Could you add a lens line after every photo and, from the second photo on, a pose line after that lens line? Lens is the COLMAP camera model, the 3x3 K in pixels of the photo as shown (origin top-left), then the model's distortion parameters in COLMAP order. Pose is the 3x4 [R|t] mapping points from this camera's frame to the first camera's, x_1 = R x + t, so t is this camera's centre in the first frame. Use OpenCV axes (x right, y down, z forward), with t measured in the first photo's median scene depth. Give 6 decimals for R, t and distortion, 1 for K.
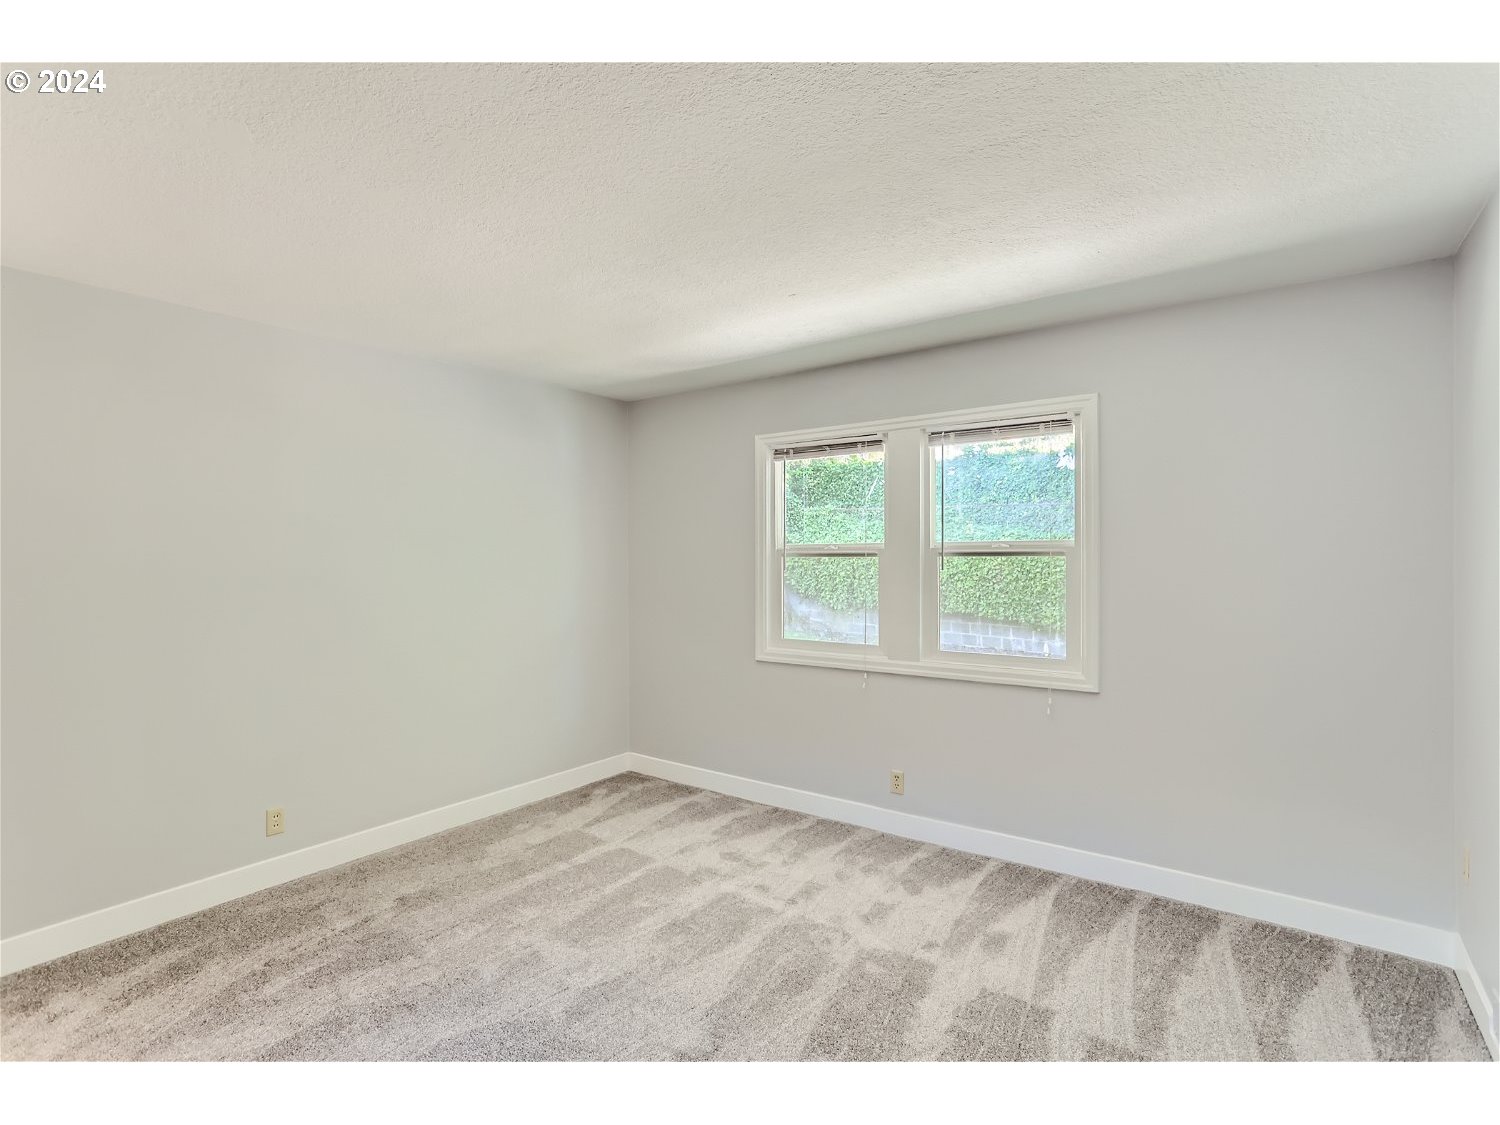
lens RADIAL K [[730.7, 0, 754.6], [0, 730.7, 569.9], [0, 0, 1]] dist [-0.036039, 0.001448]
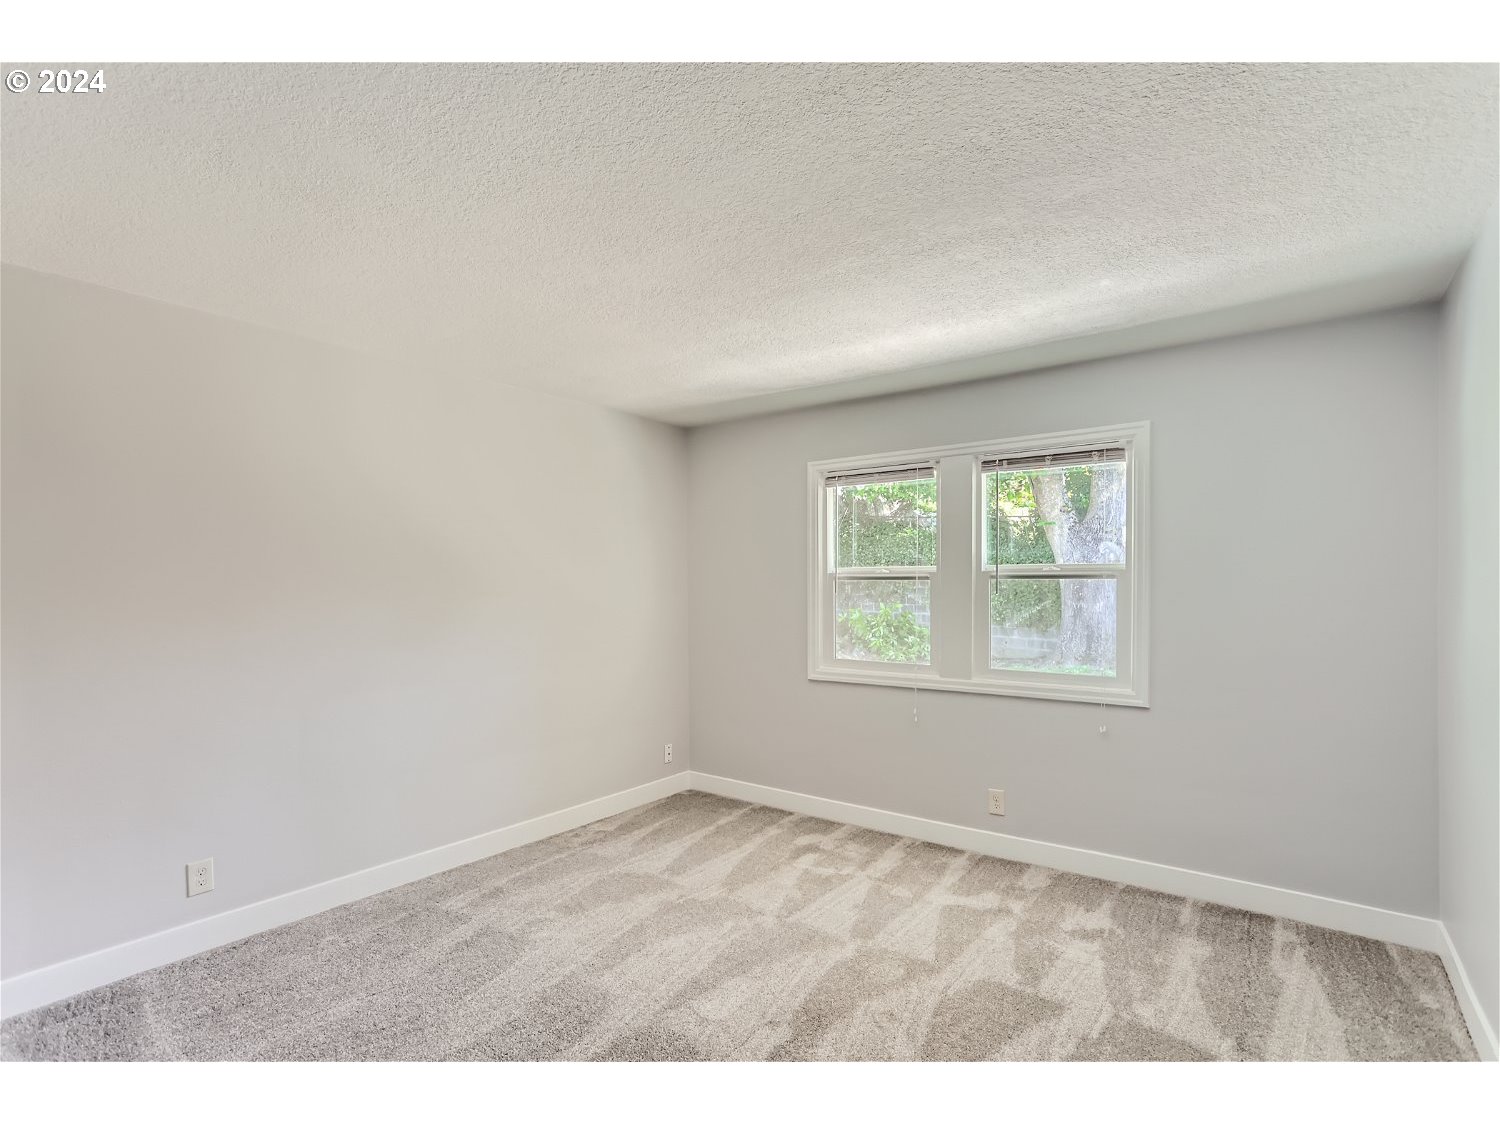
lens RADIAL K [[671.1, 0, 798.4], [0, 671.1, 597.7], [0, 0, 1]] dist [-0.026378, 0.000187]
pose [[0.998236, -0.003927, 0.059243, -0.077569], [0.003401, 0.999954, 0.008972, -0.000744], [-0.059275, -0.008755, 0.998203, 0.056831]]
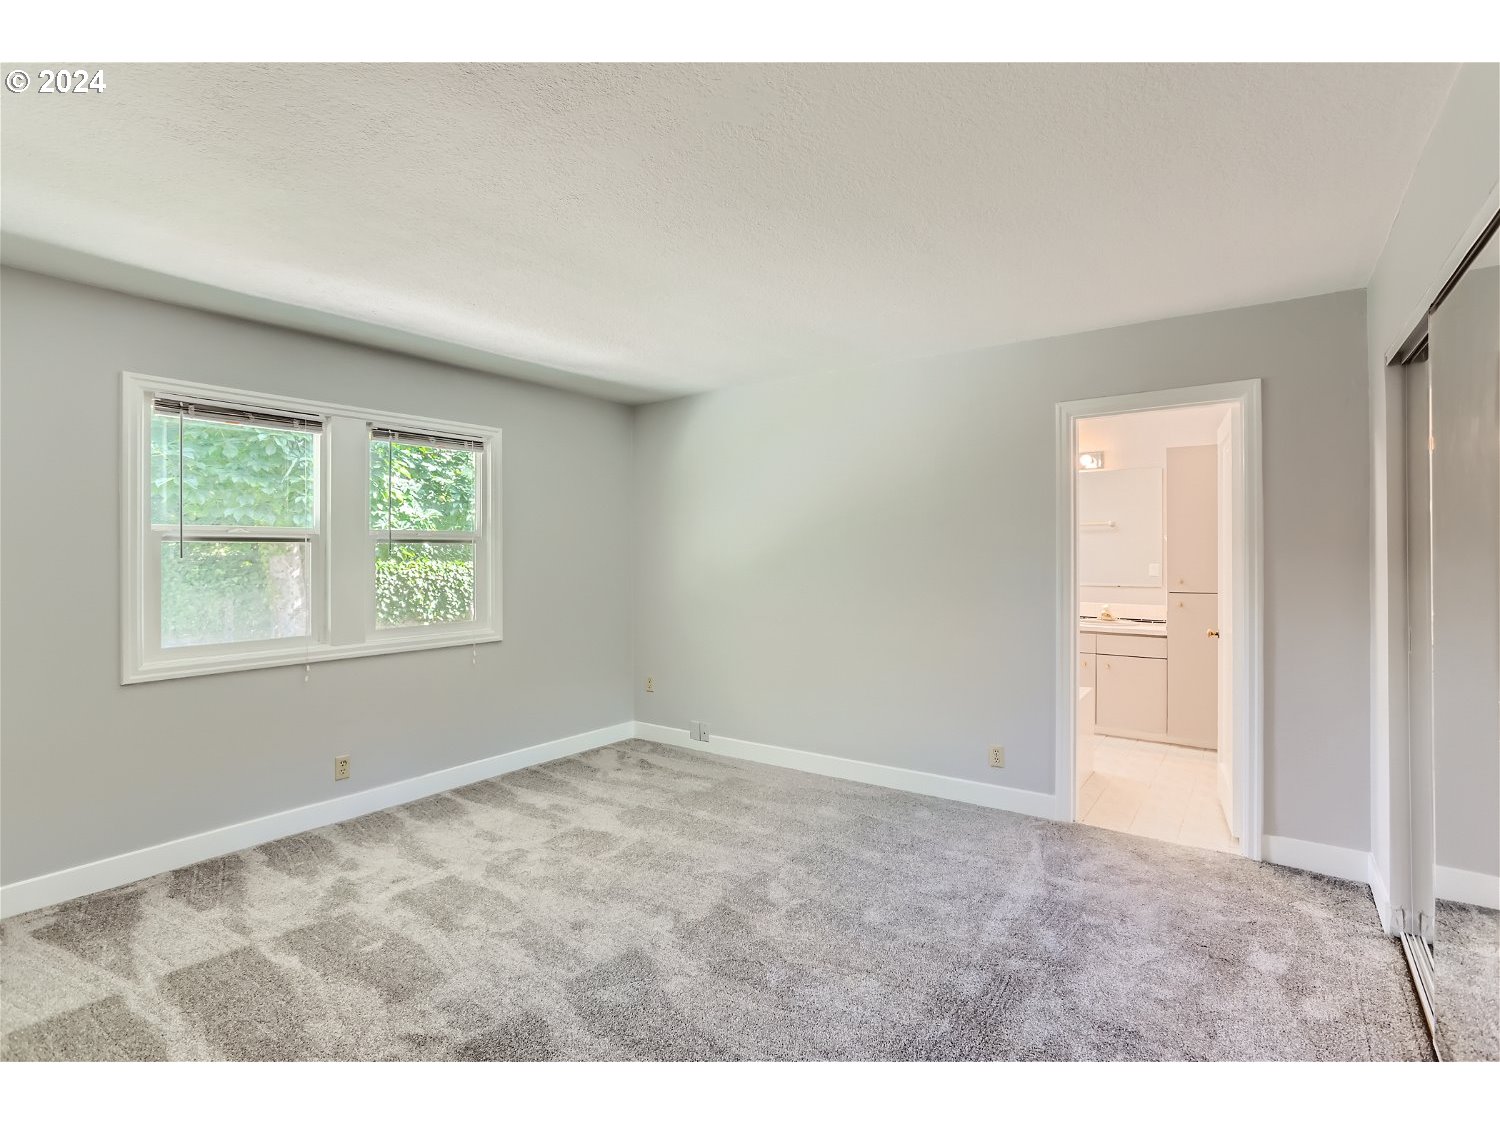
lens RADIAL K [[725.1, 0, 753.2], [0, 725.1, 551.3], [0, 0, 1]] dist [-0.028714, 0.000484]
pose [[-0.025383, 0.004881, 0.999666, -0.800229], [0.019131, 0.999807, -0.004395, 0.009215], [-0.999495, 0.019013, -0.025471, 0.451922]]
